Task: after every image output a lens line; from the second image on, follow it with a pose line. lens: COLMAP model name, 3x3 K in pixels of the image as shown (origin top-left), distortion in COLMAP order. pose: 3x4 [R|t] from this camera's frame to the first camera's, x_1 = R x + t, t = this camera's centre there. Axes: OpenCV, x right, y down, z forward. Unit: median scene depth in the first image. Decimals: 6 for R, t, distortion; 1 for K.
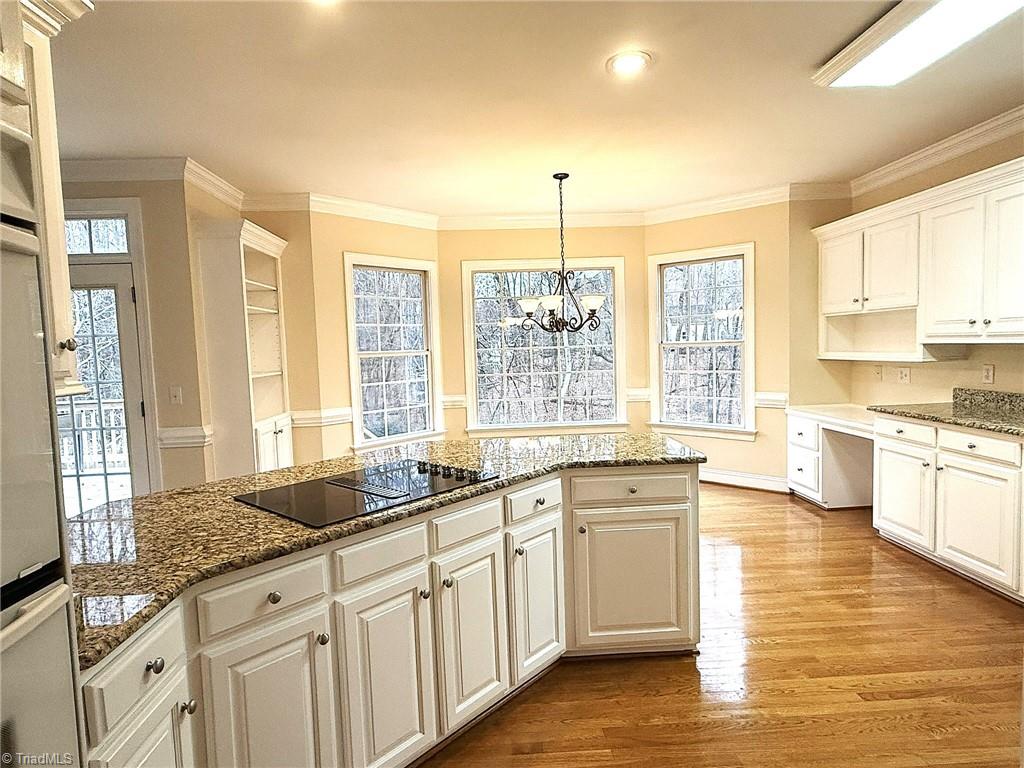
lens RADIAL K [[571.1, 0, 512.0], [0, 571.1, 384.0], [0, 0, 1]] dist [0.023684, 0.000043]
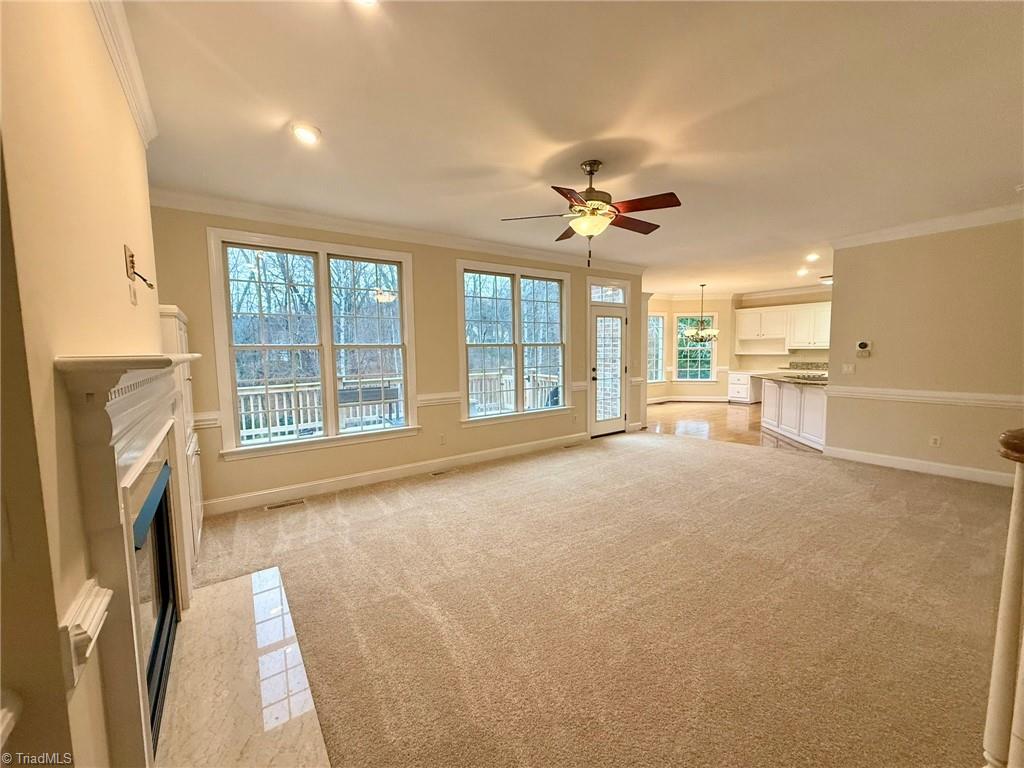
lens RADIAL K [[407.1, 0, 512.0], [0, 407.1, 384.0], [0, 0, 1]] dist [0.000087, 0.000004]
pose [[0.845726, -0.023198, 0.533112, -1.686822], [0.020809, 0.999728, 0.010491, 0.065930], [-0.533211, 0.002221, 0.845979, -0.145549]]
